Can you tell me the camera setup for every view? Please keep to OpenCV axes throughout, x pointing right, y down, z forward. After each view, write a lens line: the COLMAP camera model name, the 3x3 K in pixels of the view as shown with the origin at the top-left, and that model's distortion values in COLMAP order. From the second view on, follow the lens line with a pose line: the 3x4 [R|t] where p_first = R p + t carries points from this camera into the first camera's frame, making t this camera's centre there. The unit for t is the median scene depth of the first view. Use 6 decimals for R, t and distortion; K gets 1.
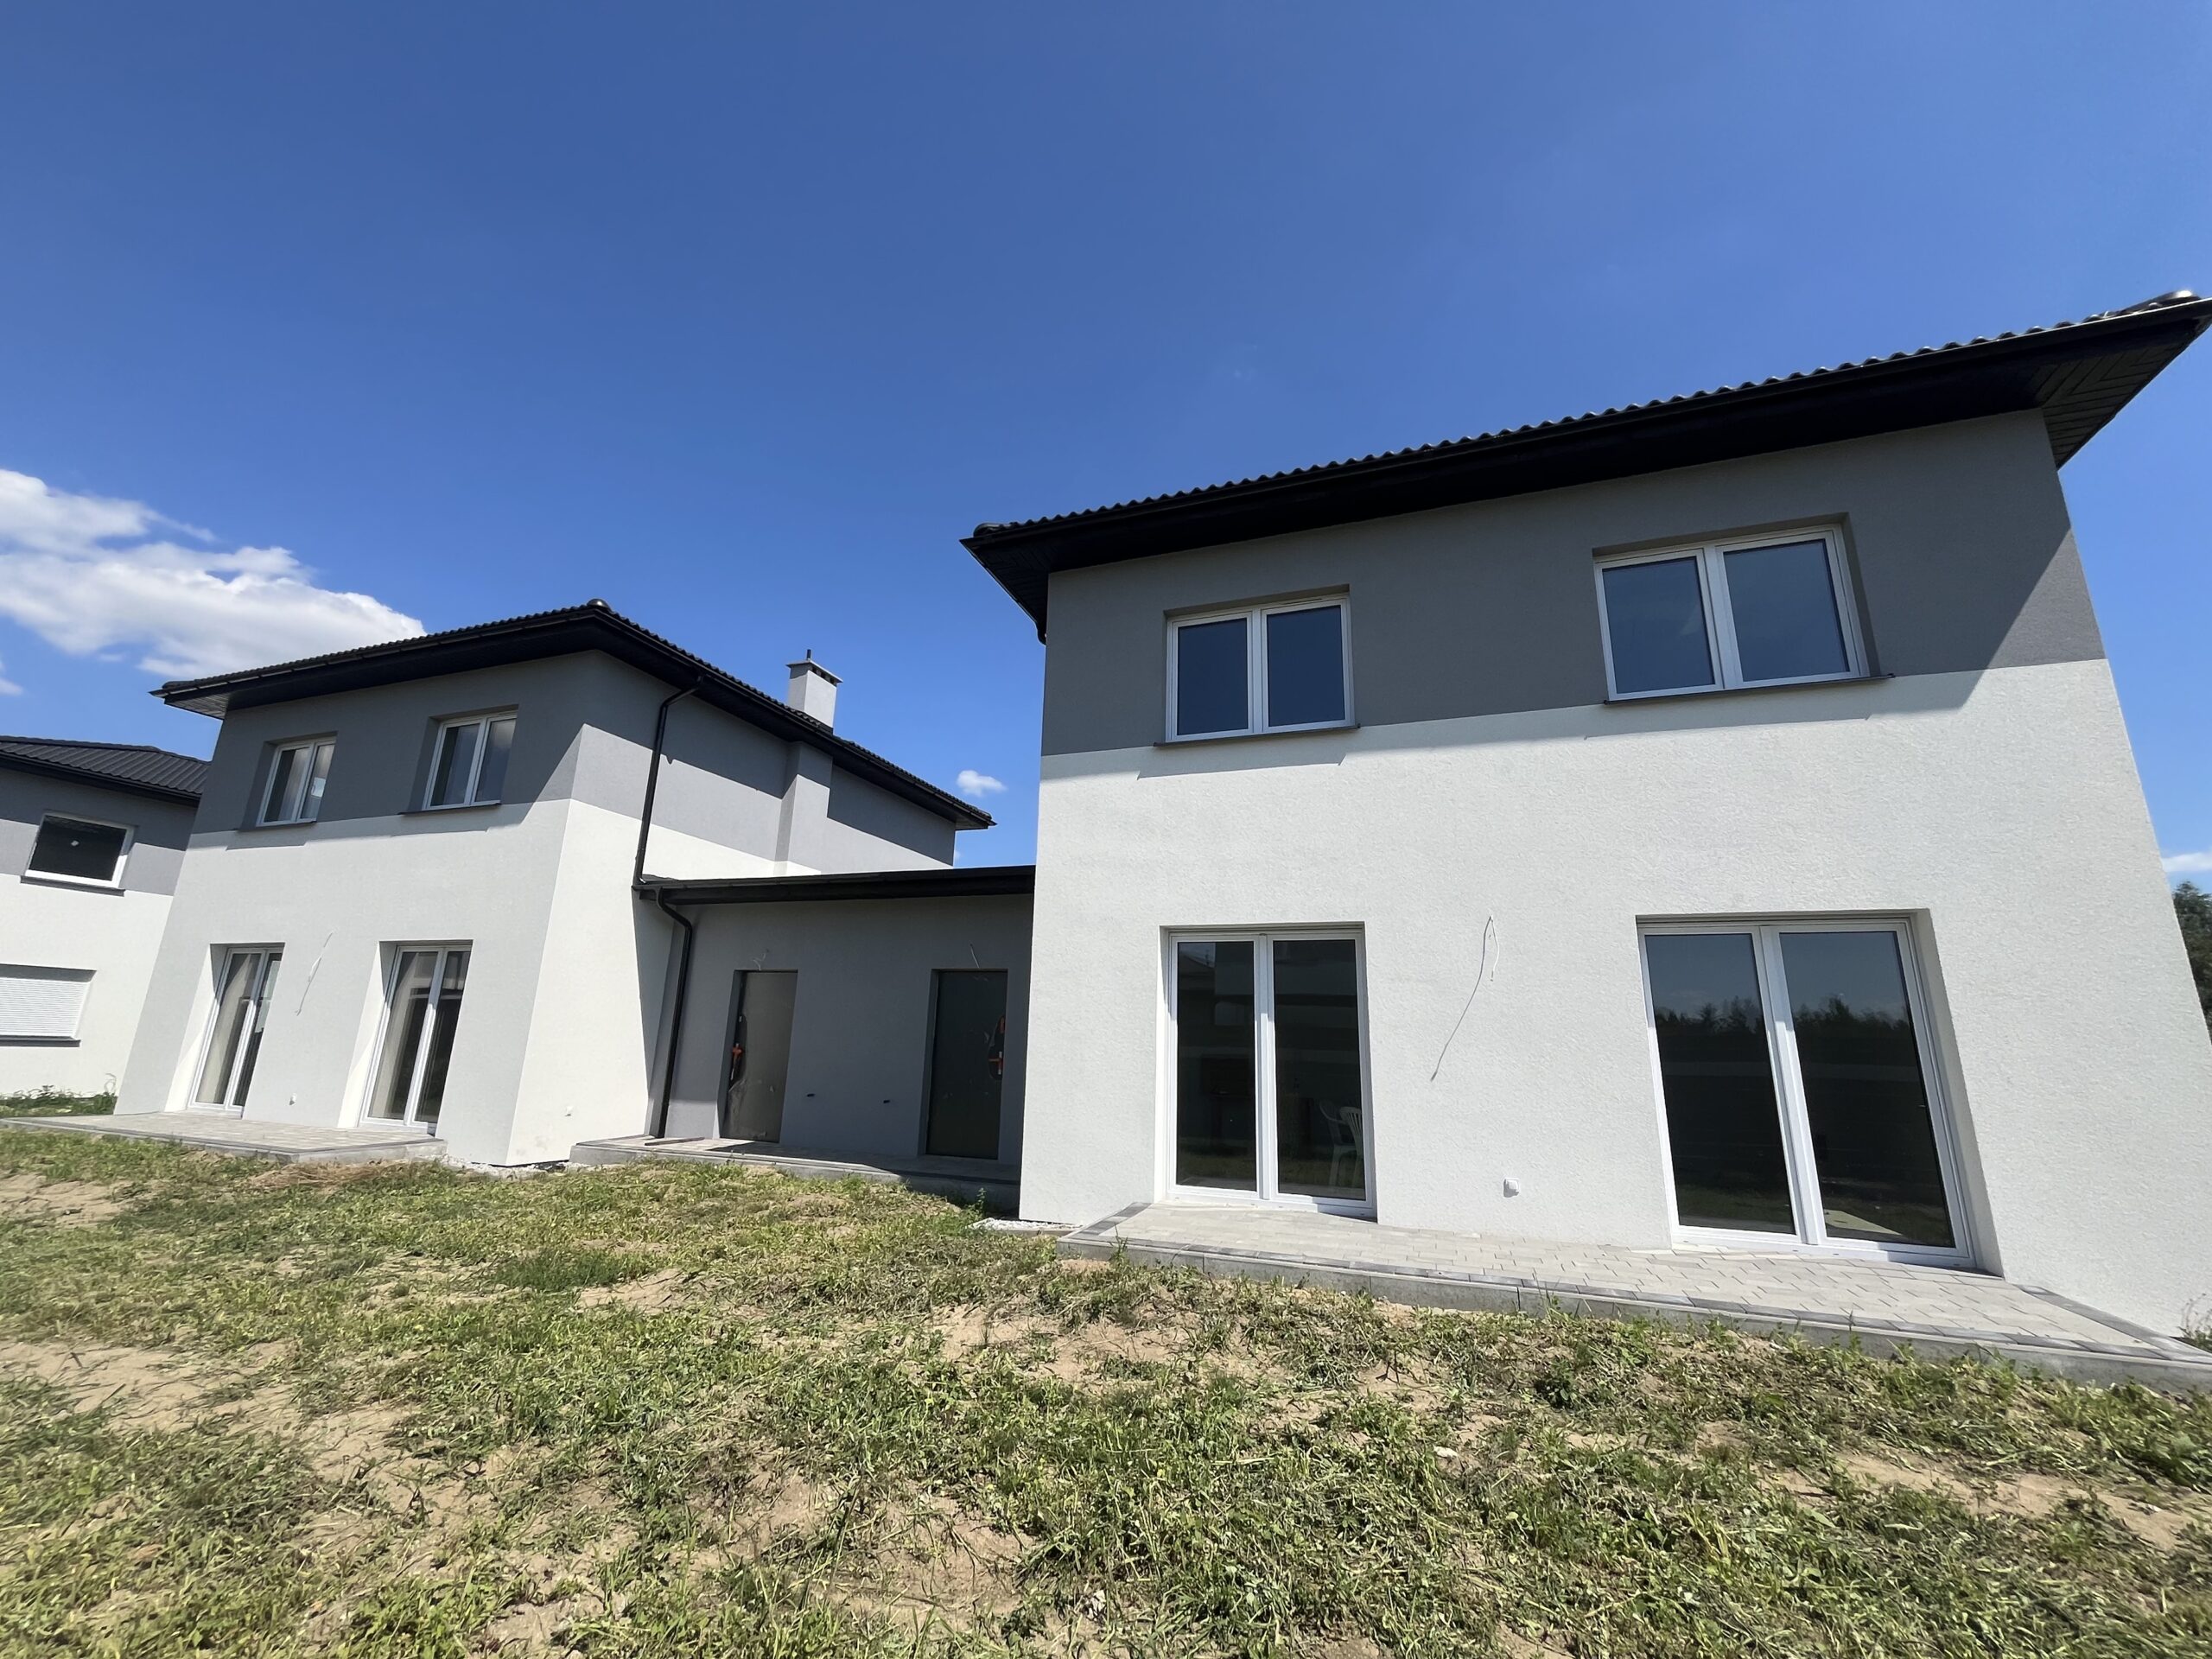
lens RADIAL K [[874.3, 0, 1106.0], [0, 874.3, 829.5], [0, 0, 1]] dist [-0.006771, 0.000050]
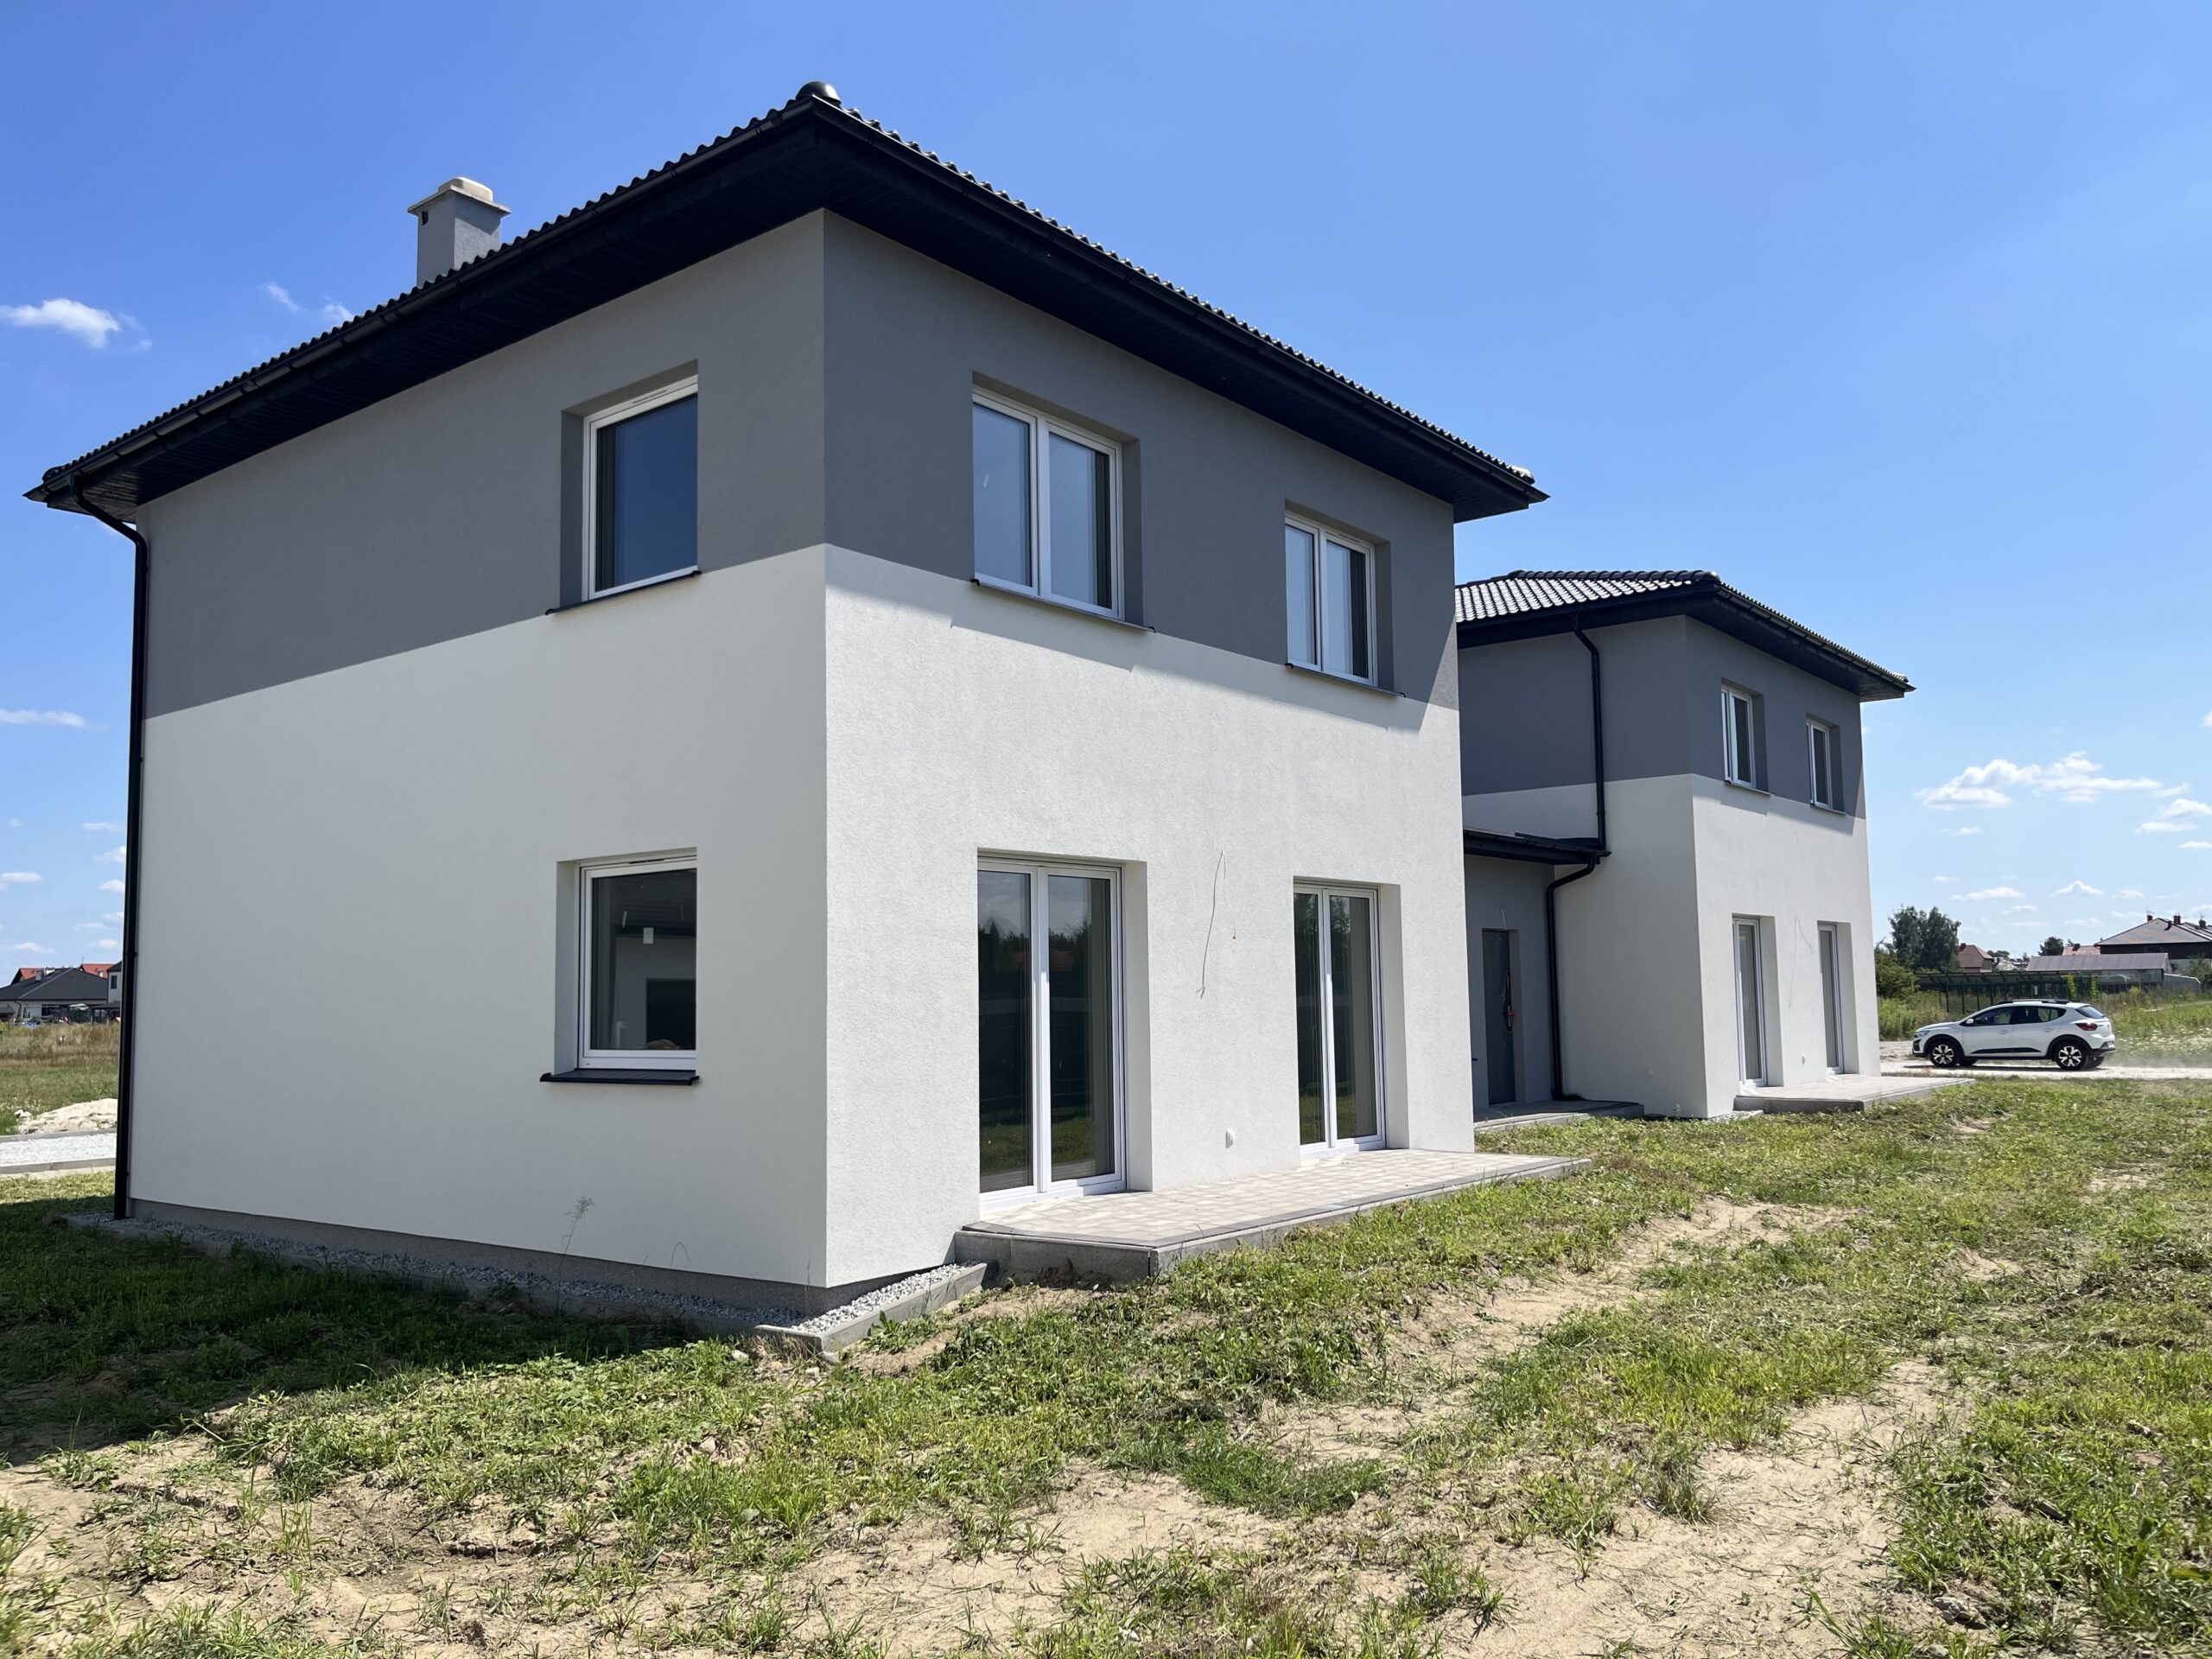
lens RADIAL K [[1842.1, 0, 1106.0], [0, 1842.1, 829.5], [0, 0, 1]] dist [0.207612, -0.000553]
pose [[0.273510, 0.057552, 0.960146, -2.090656], [-0.195273, 0.980744, -0.003161, 0.122988], [-0.941839, -0.186626, 0.279482, 0.744258]]
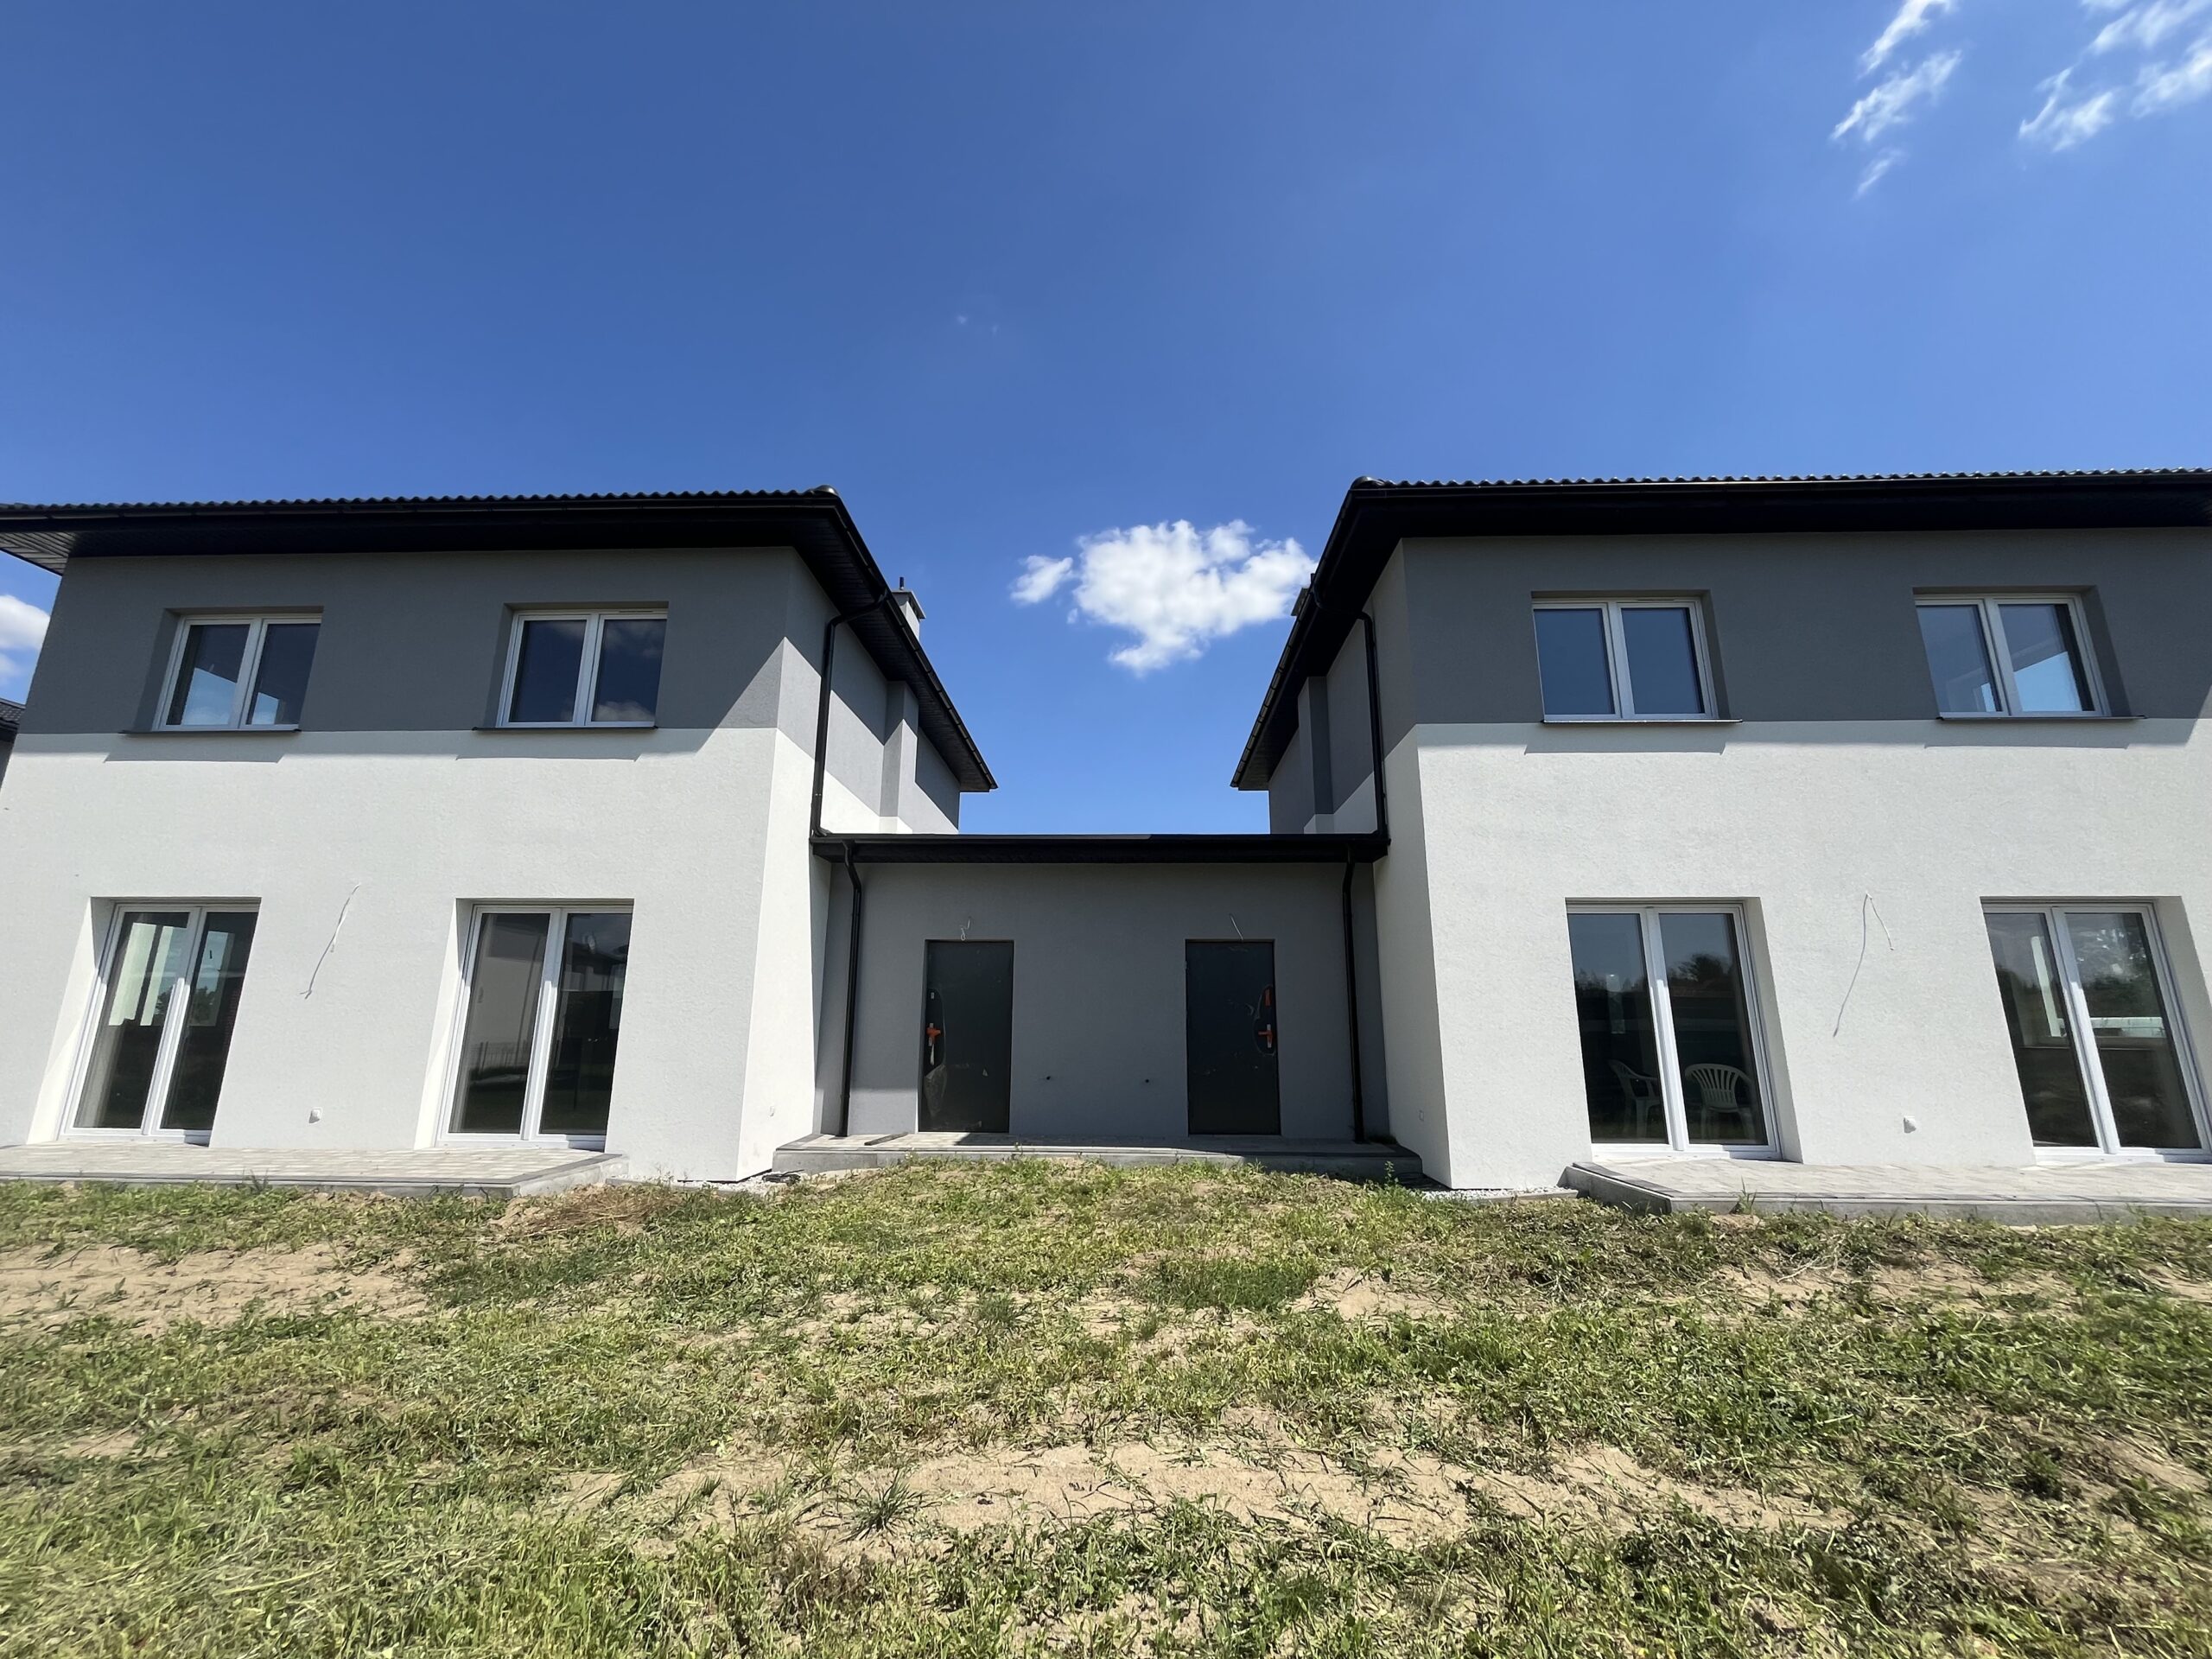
lens RADIAL K [[798.9, 0, 1104.5], [0, 798.9, 834.0], [0, 0, 1]] dist [-0.004105, 0.000026]
pose [[0.950806, 0.043656, 0.306695, -0.515322], [-0.052662, 0.998388, 0.021146, 0.030079], [-0.305277, -0.036257, 0.951573, 0.183687]]
